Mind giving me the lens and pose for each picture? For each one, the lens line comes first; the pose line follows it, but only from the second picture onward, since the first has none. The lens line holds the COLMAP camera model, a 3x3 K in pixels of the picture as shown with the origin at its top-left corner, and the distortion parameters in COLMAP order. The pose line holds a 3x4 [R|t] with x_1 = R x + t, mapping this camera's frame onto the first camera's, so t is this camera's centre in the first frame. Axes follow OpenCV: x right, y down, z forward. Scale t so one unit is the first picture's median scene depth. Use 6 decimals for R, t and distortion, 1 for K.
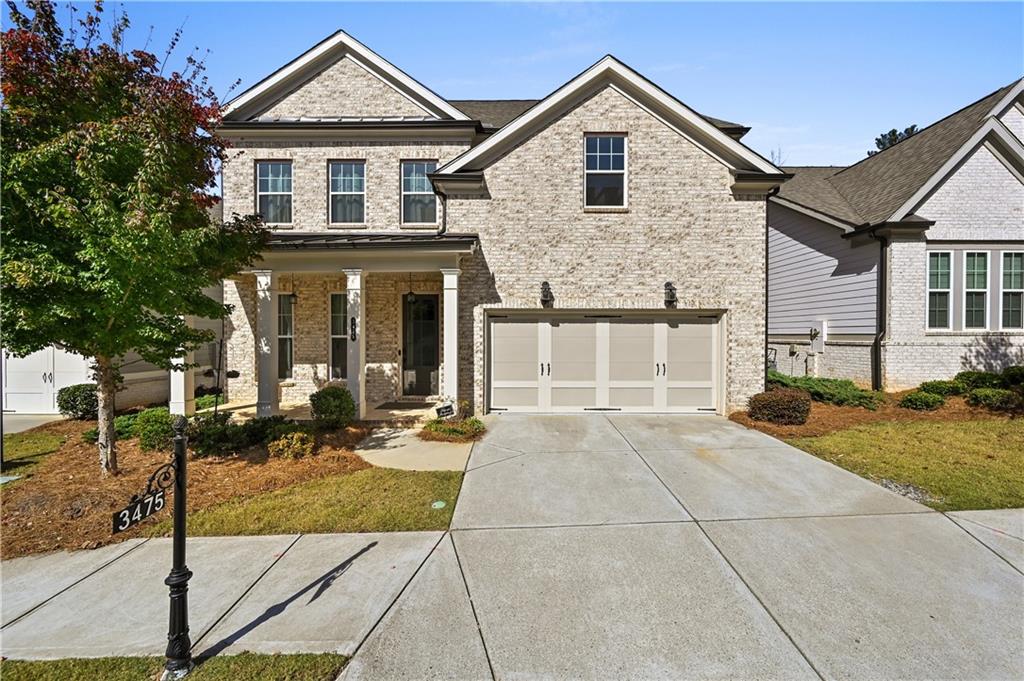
lens RADIAL K [[409.0, 0, 515.6], [0, 409.0, 338.1], [0, 0, 1]] dist [-0.000792, 0.000595]
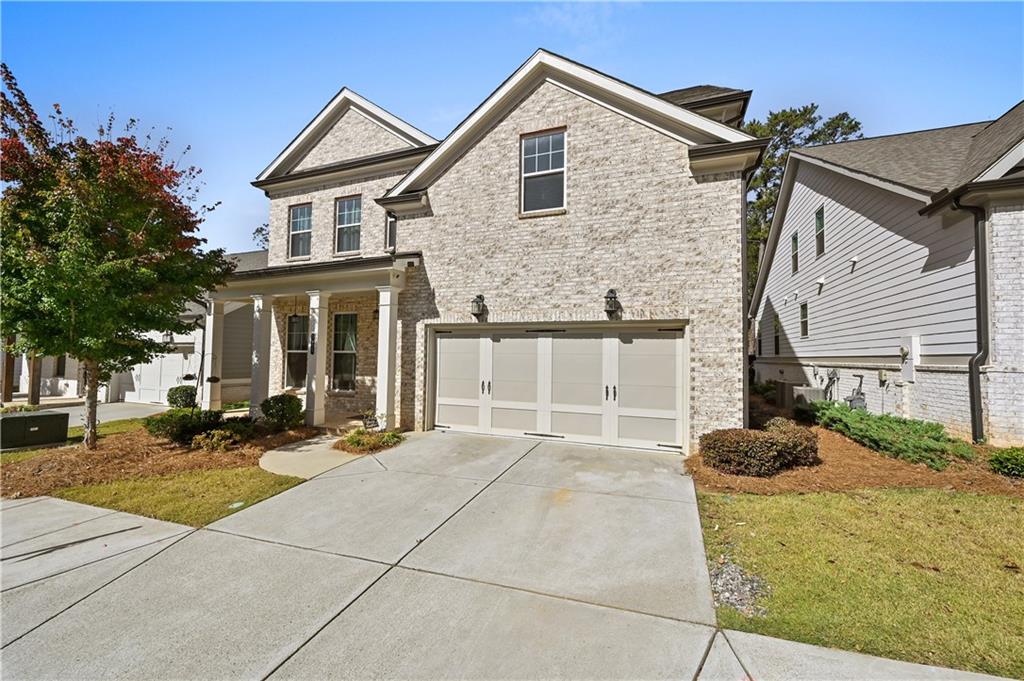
lens RADIAL K [[409.0, 0, 512.6], [0, 409.0, 339.9], [0, 0, 1]] dist [-0.000792, 0.000595]
pose [[0.932465, -0.002306, -0.361253, 0.484786], [-0.016324, 0.998689, -0.048509, 0.012221], [0.360892, 0.051130, 0.931205, 0.143131]]
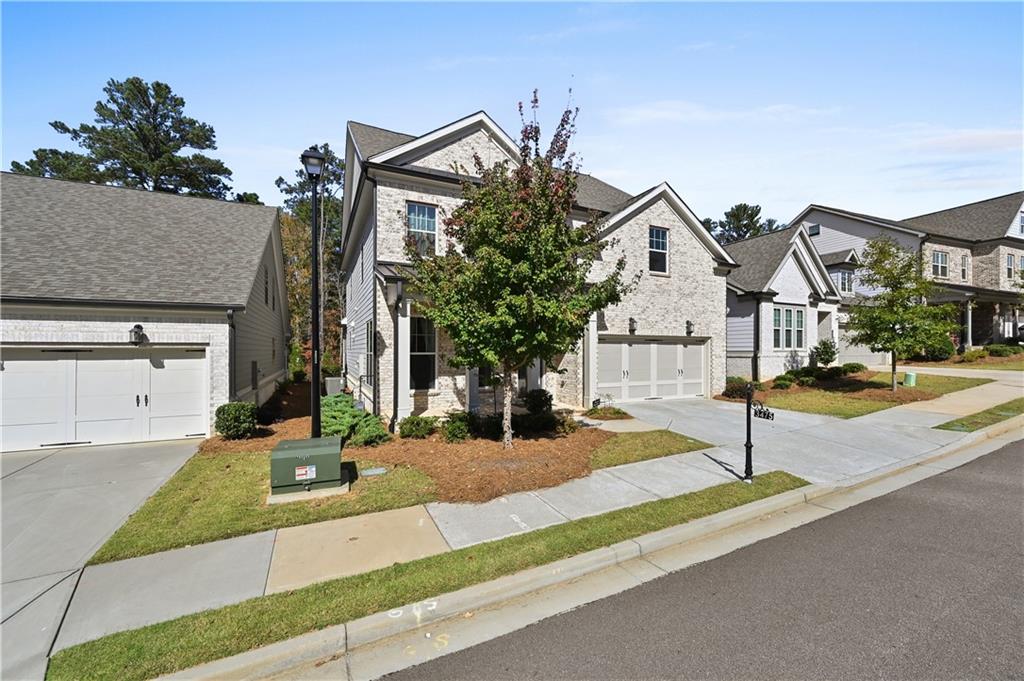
lens RADIAL K [[409.0, 0, 525.9], [0, 409.0, 348.9], [0, 0, 1]] dist [-0.000792, 0.000595]
pose [[0.892170, 0.001283, 0.451697, -0.978108], [0.003476, 0.999947, -0.009706, -0.005340], [-0.451686, 0.010230, 0.892119, -0.201944]]
